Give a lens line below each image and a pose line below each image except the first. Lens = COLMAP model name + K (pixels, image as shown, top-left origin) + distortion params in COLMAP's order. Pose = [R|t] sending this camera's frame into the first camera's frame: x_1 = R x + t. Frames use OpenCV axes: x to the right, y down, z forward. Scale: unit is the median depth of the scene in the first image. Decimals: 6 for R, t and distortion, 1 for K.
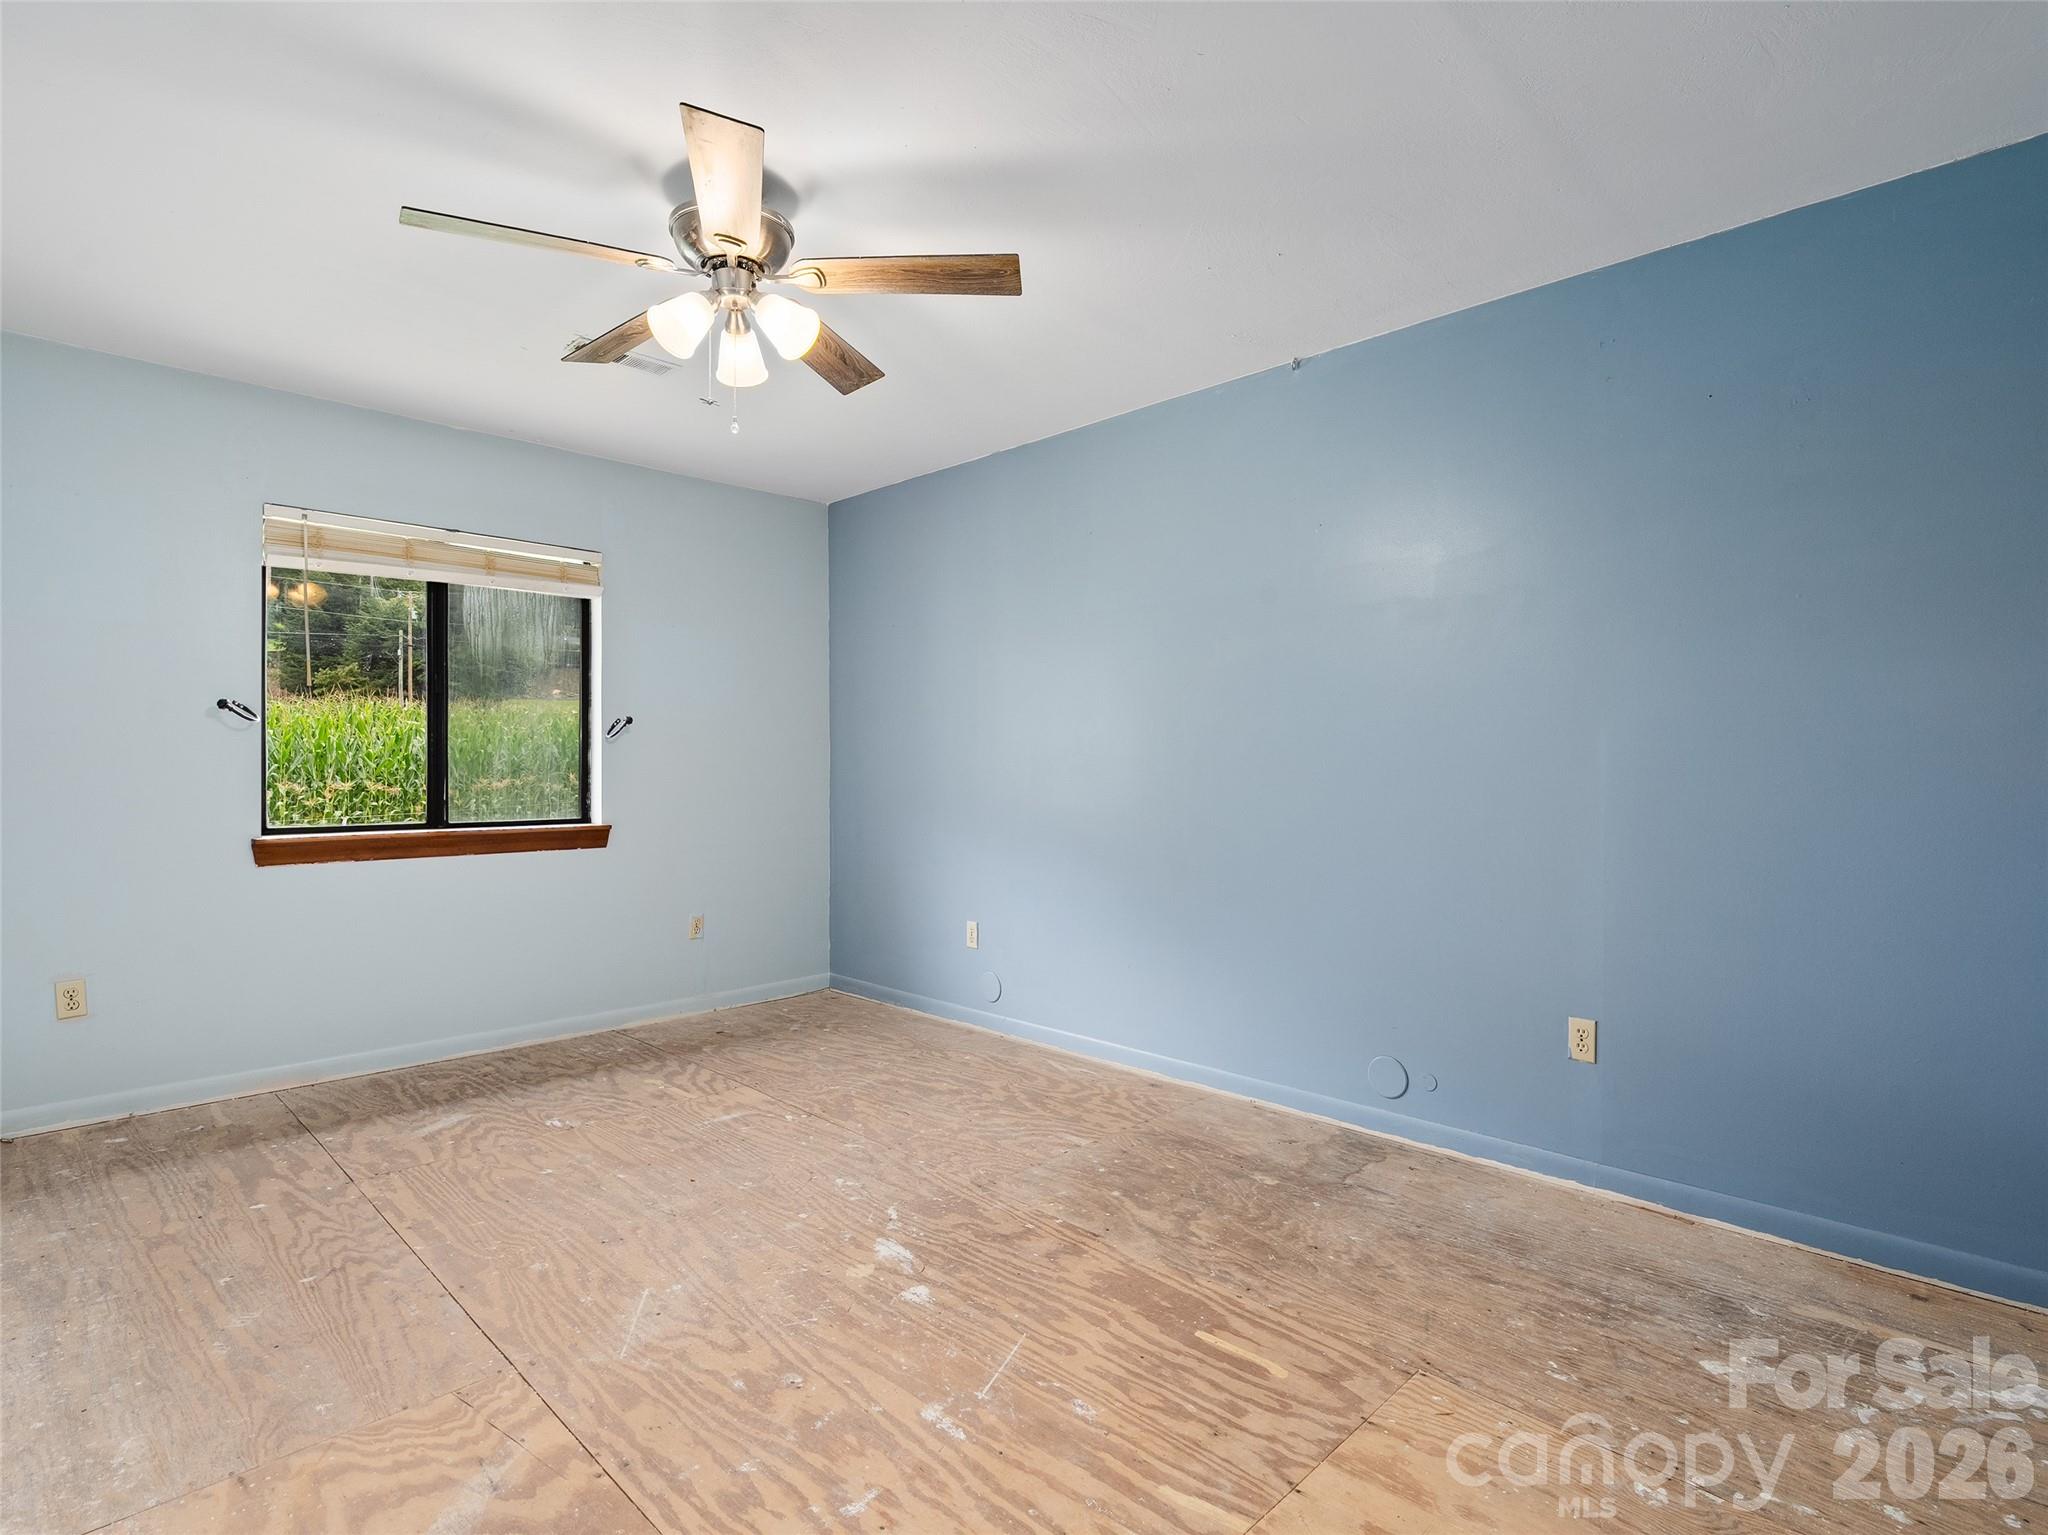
lens RADIAL K [[1036.7, 0, 1024.5], [0, 1036.7, 765.7], [0, 0, 1]] dist [-0.001631, 0.001574]
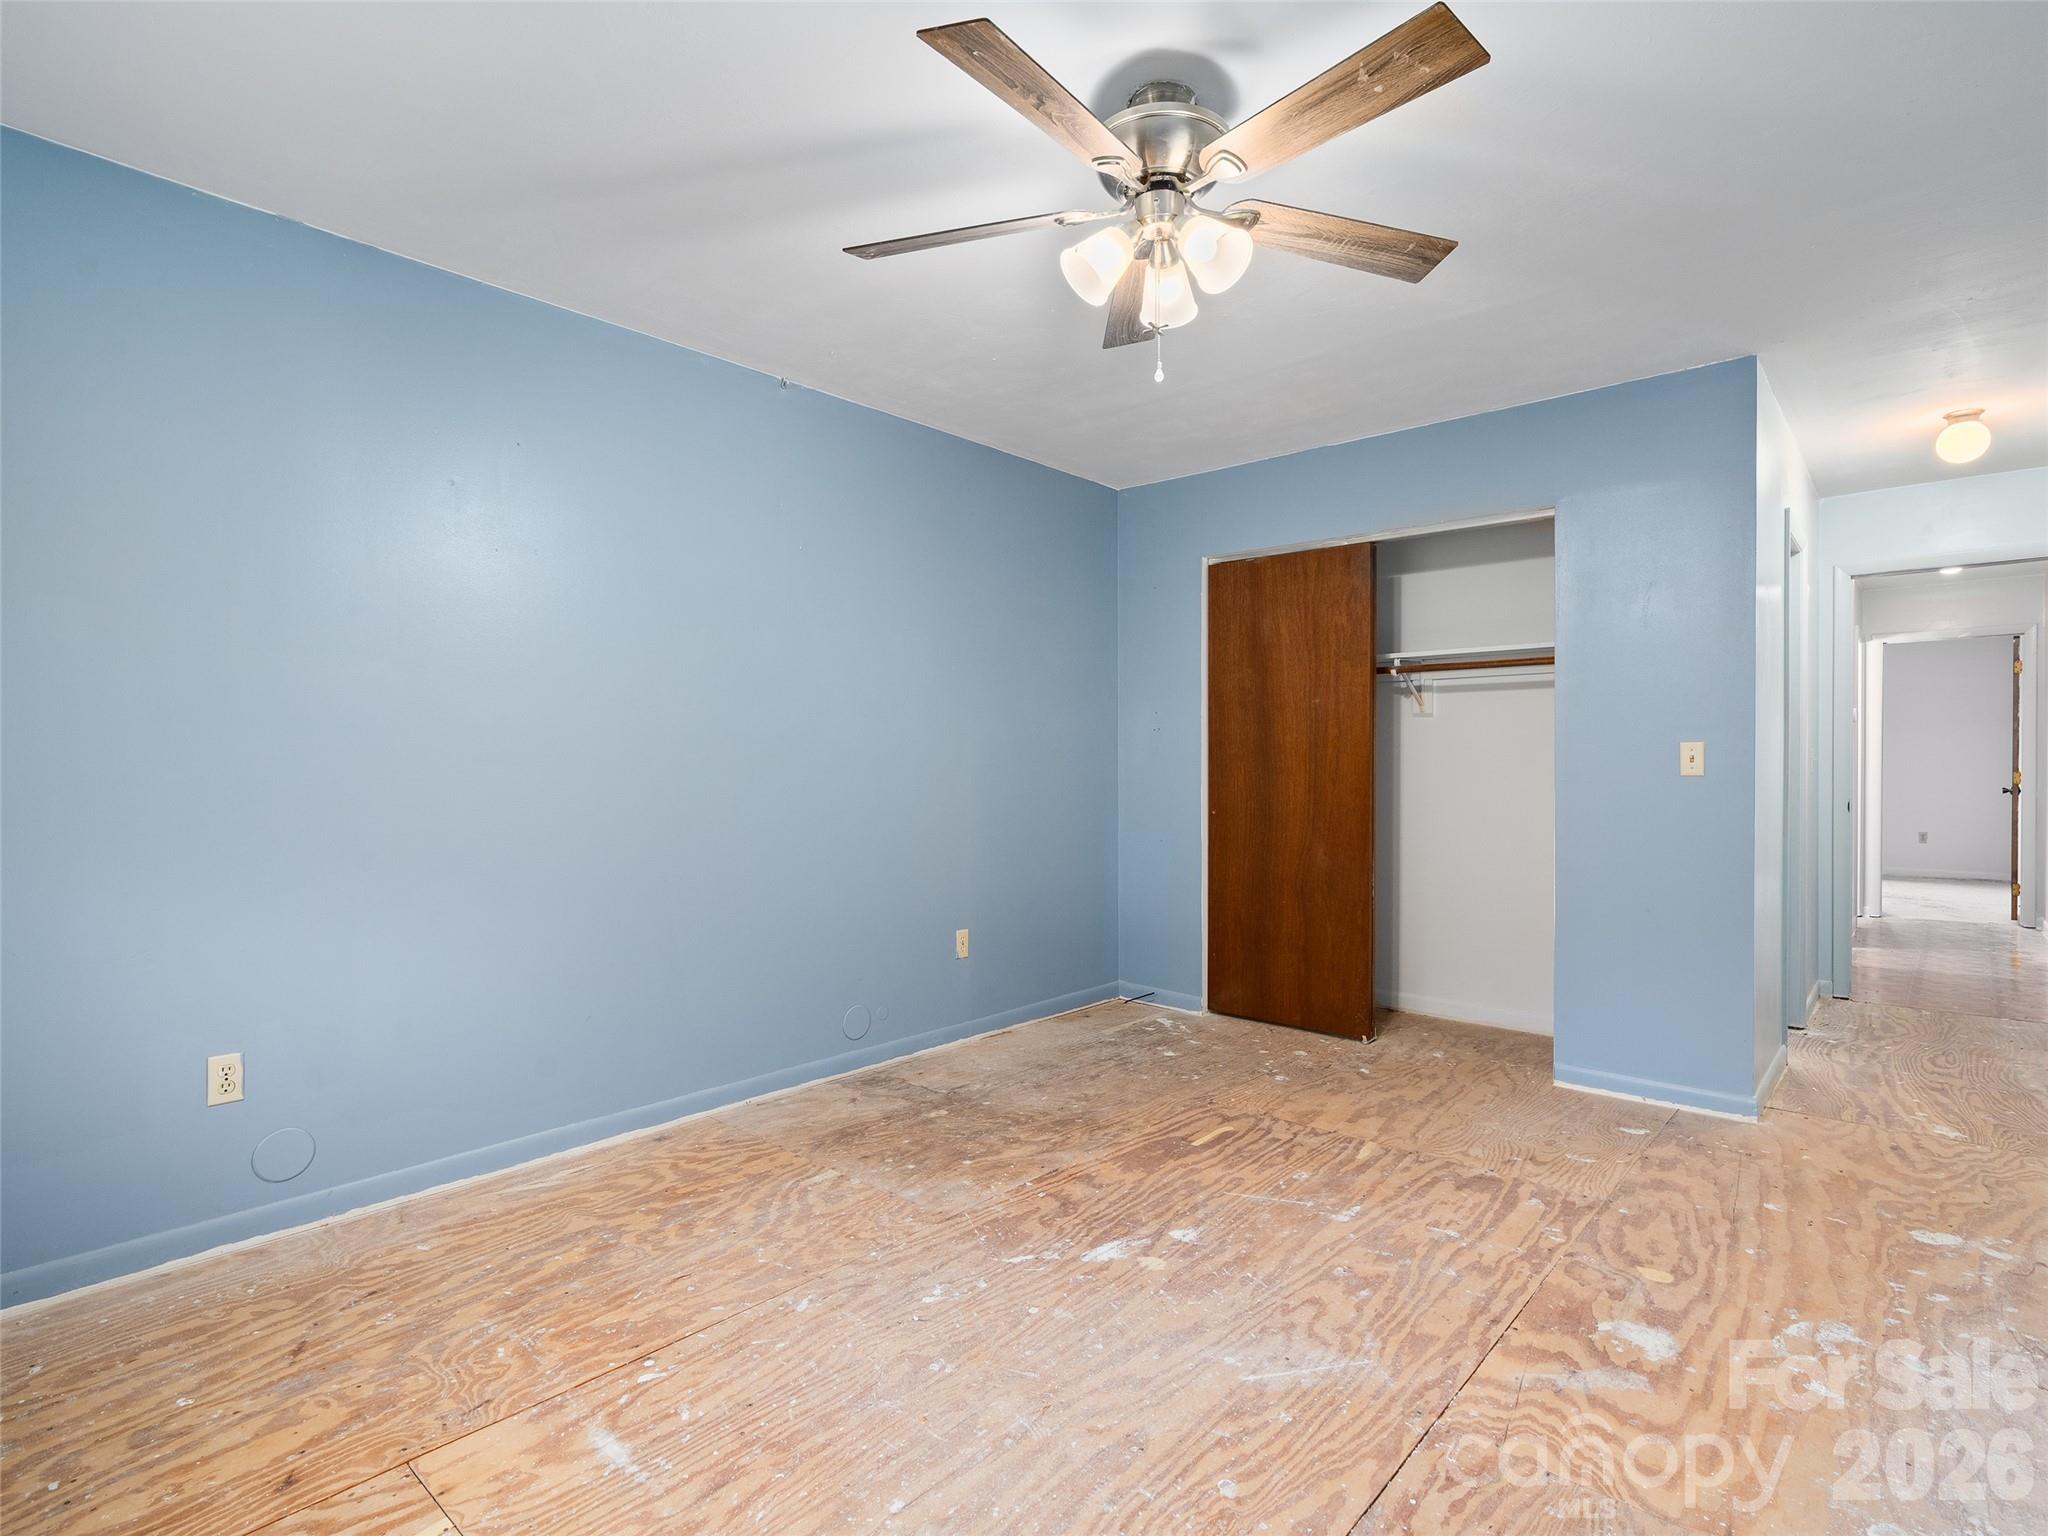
lens RADIAL K [[1036.7, 0, 1024.5], [0, 1036.7, 766.2], [0, 0, 1]] dist [-0.001631, 0.001574]
pose [[-0.057786, -0.002388, 0.998326, -1.030385], [-0.001300, 0.999996, 0.002317, 0.002953], [-0.998328, -0.001164, -0.057789, 1.056615]]
